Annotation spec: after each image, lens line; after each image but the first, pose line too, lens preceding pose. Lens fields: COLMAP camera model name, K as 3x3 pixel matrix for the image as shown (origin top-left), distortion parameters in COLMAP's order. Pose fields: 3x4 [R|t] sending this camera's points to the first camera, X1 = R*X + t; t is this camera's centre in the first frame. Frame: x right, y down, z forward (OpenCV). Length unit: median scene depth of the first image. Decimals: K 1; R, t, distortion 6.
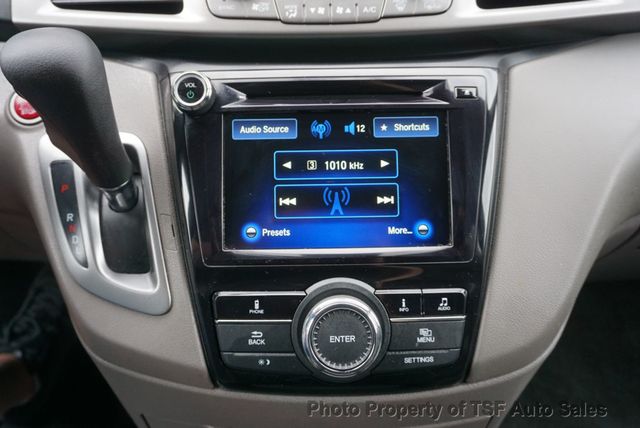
lens RADIAL K [[557.9, 0, 320.0], [0, 557.9, 214.0], [0, 0, 1]] dist [0.004540, -0.000872]
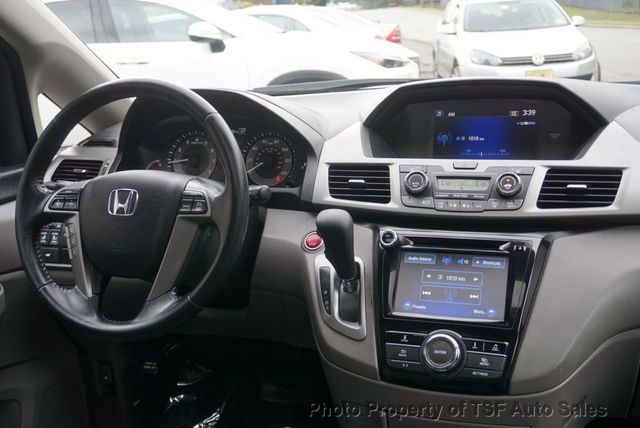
lens RADIAL K [[763.2, 0, 320.0], [0, 763.2, 214.0], [0, 0, 1]] dist [0.006472, 0.003533]
pose [[0.936508, 0.053098, -0.346602, 0.534578], [-0.149833, 0.954279, -0.258652, 0.486532], [0.317021, 0.294162, 0.901646, -1.755226]]
